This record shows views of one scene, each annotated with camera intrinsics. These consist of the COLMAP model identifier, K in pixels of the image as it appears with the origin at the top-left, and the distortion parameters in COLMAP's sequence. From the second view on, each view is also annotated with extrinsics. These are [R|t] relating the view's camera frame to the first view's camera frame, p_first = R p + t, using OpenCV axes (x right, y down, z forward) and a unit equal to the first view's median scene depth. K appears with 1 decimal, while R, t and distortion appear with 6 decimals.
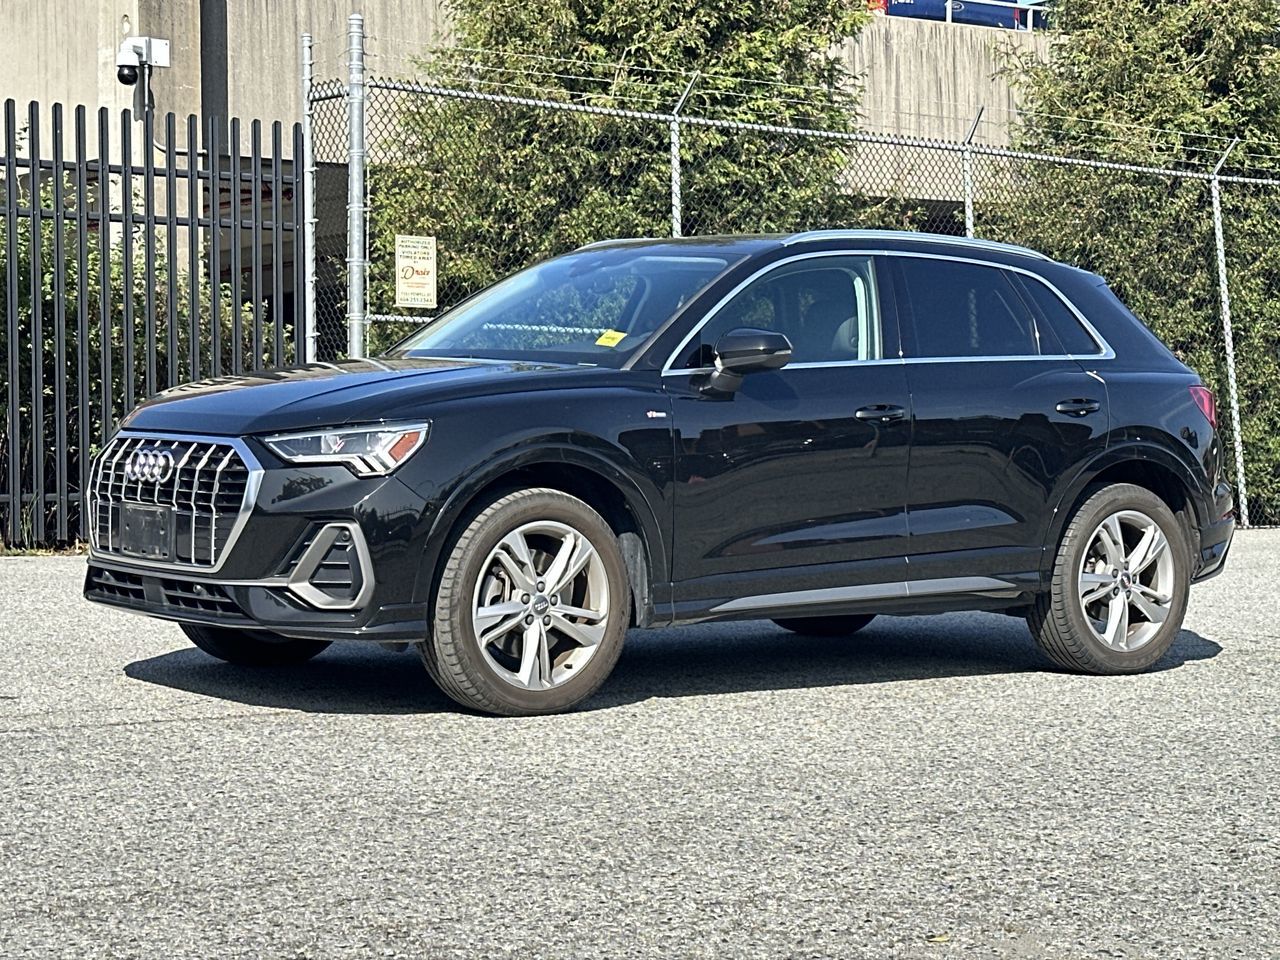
lens RADIAL K [[2558.6, 0, 620.0], [0, 2558.6, 477.3], [0, 0, 1]] dist [0.089772, 0.584397]
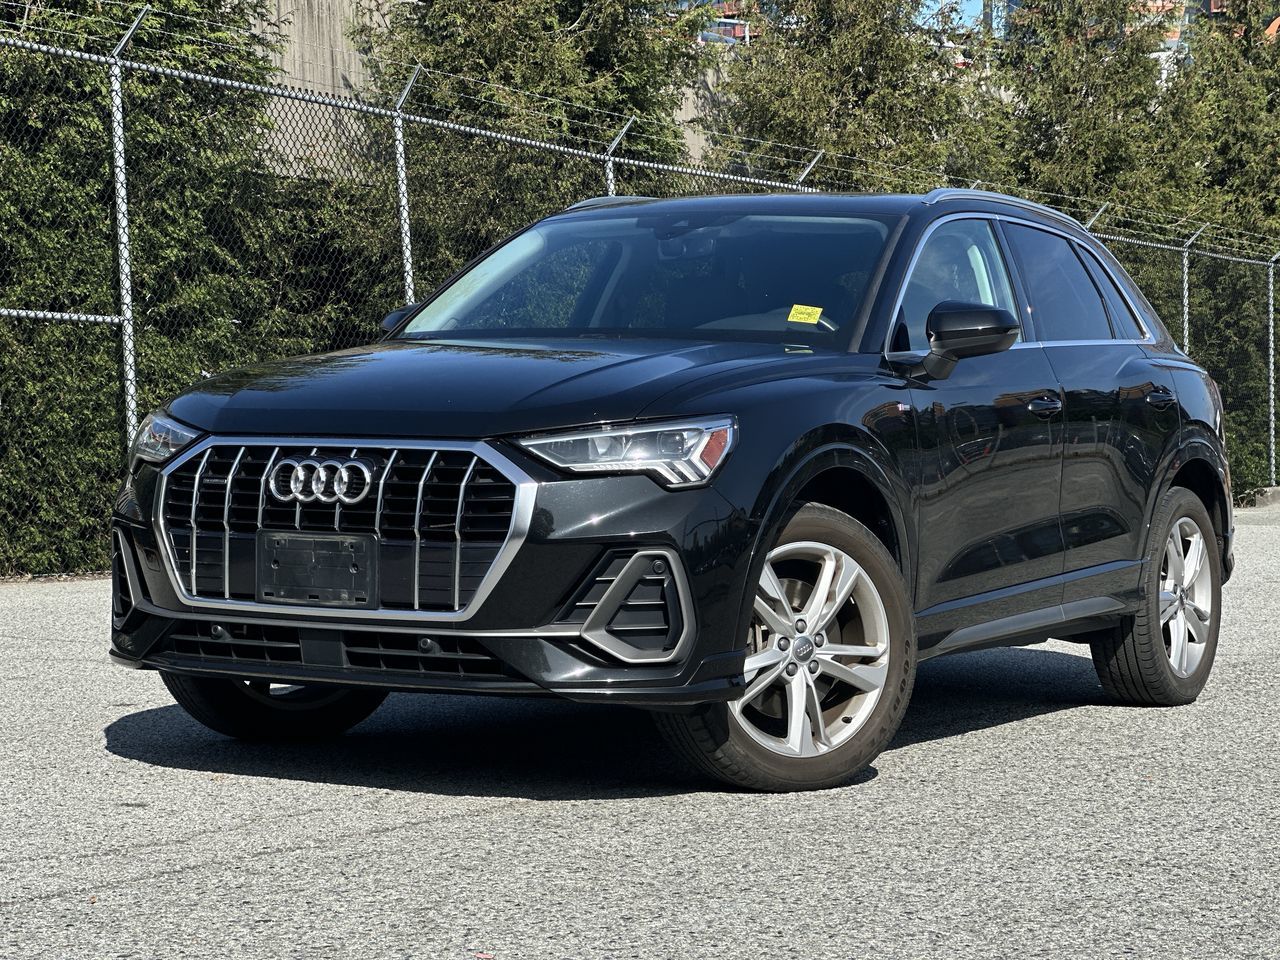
lens RADIAL K [[2802.5, 0, 668.8], [0, 2802.5, 508.8], [0, 0, 1]] dist [0.047467, 2.134422]
pose [[0.925197, -0.020438, 0.378937, -0.345547], [0.018155, 0.999789, 0.009599, -0.002194], [-0.379054, -0.002001, 0.925373, 0.182111]]
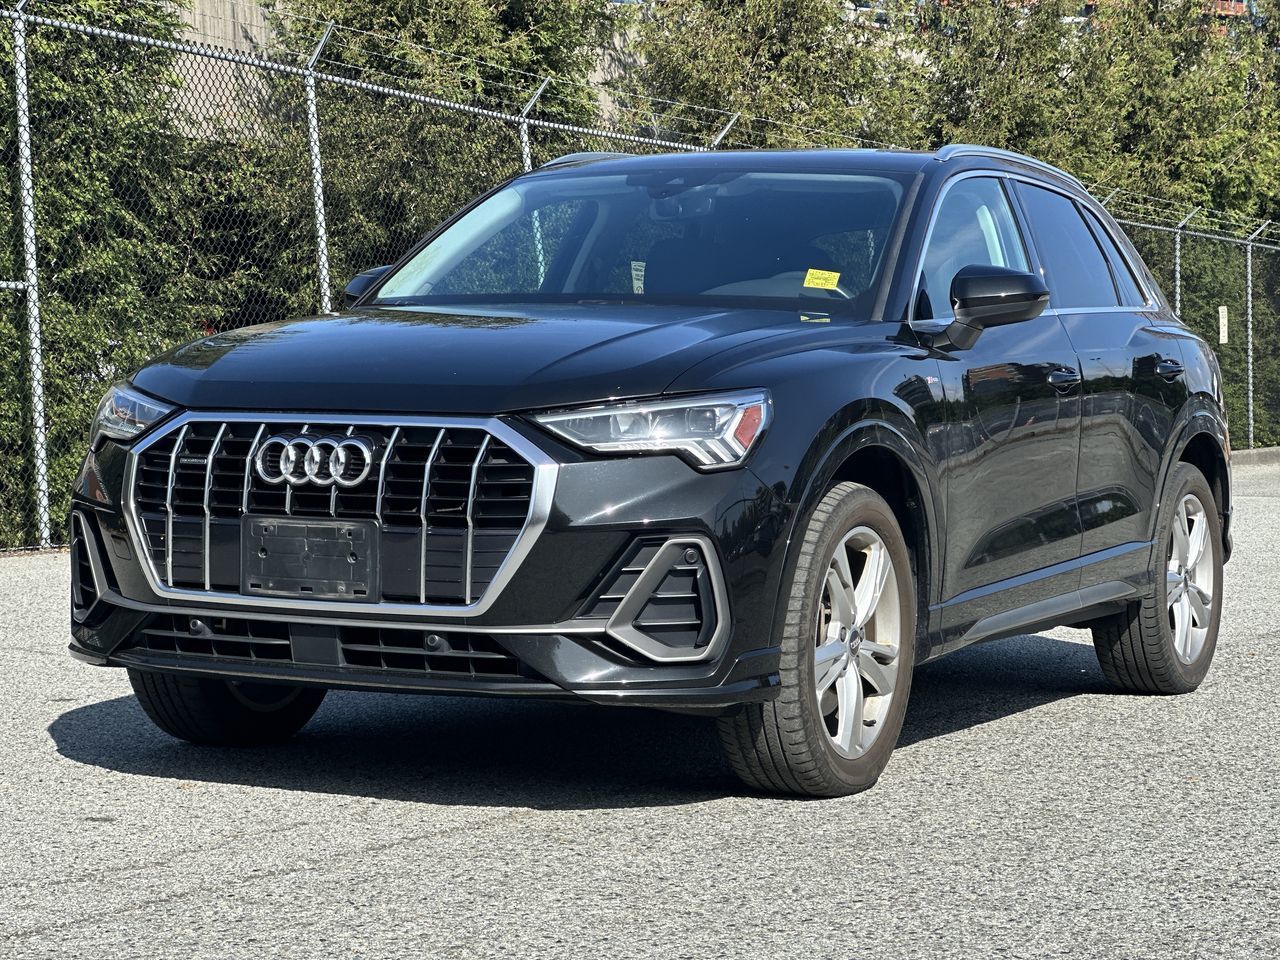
lens RADIAL K [[2794.1, 0, 640.0], [0, 2794.1, 480.0], [0, 0, 1]] dist [0.068799, 1.281200]
pose [[0.909932, -0.022330, 0.414155, -0.355935], [0.019303, 0.999748, 0.011492, -0.005669], [-0.414307, -0.002463, 0.910134, 0.256166]]
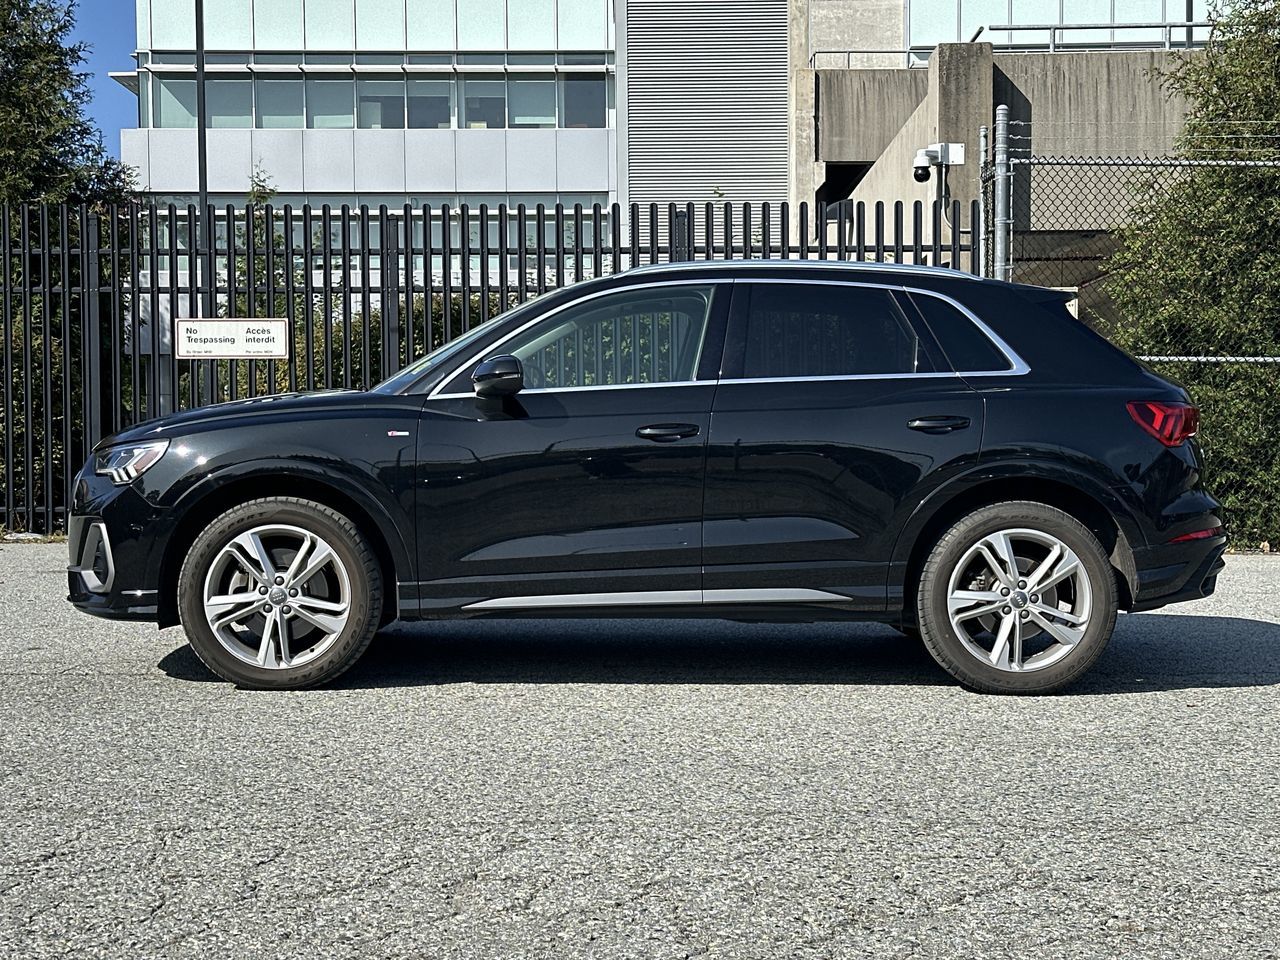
lens RADIAL K [[1869.4, 0, 584.5], [0, 1869.4, 477.5], [0, 0, 1]] dist [0.131866, -0.035477]
pose [[0.802995, 0.006035, -0.595955, 0.508839], [-0.009938, 0.999945, -0.003264, -0.002694], [0.595903, 0.008544, 0.803011, 0.335617]]
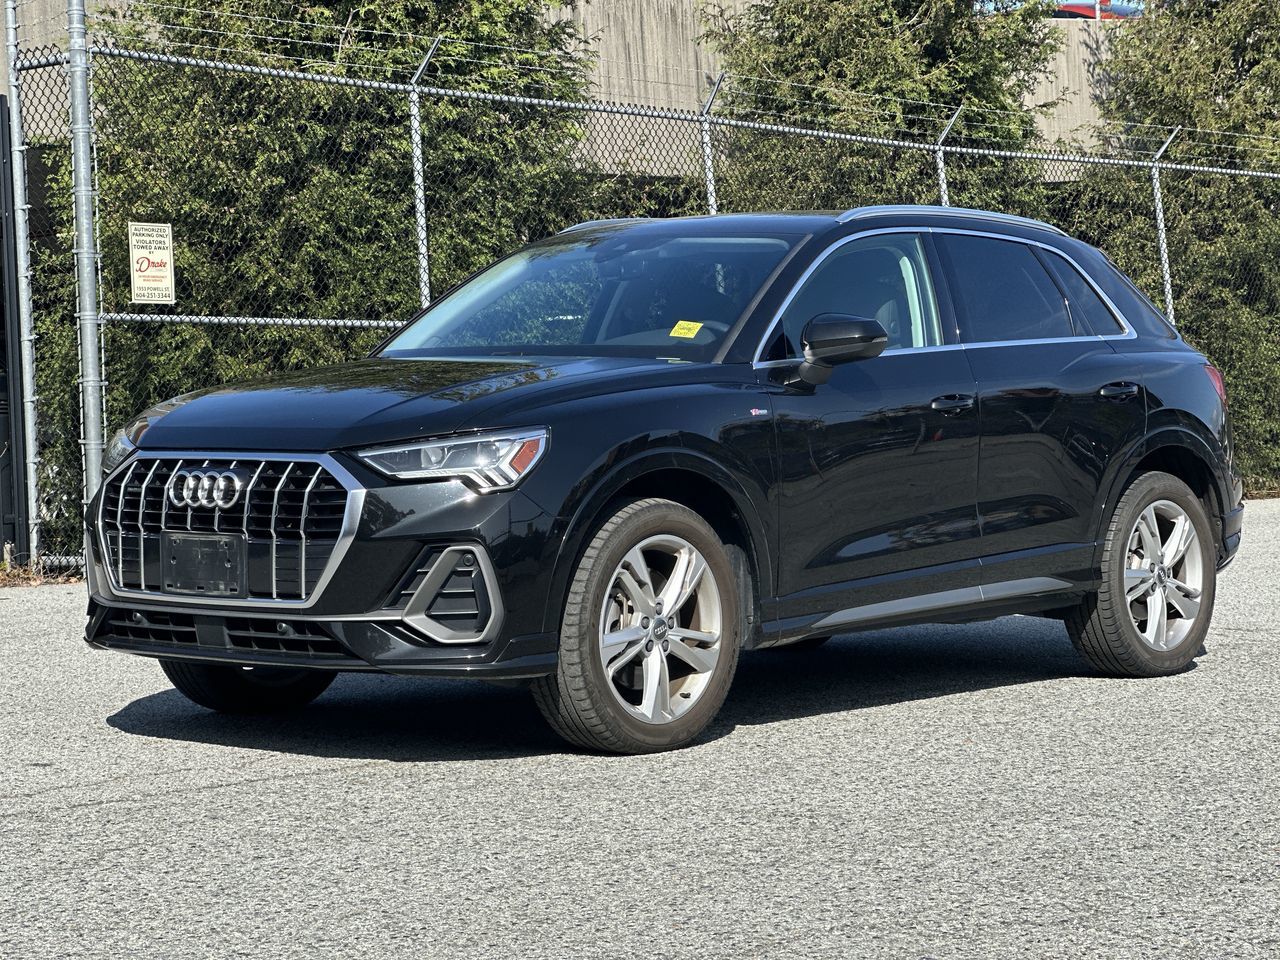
lens RADIAL K [[2794.1, 0, 640.0], [0, 2794.1, 480.0], [0, 0, 1]] dist [0.068799, 1.281200]
pose [[0.982213, -0.035765, 0.184334, -0.185007], [0.035843, 0.999353, 0.002911, -0.004448], [-0.184319, 0.003747, 0.982859, 0.033717]]
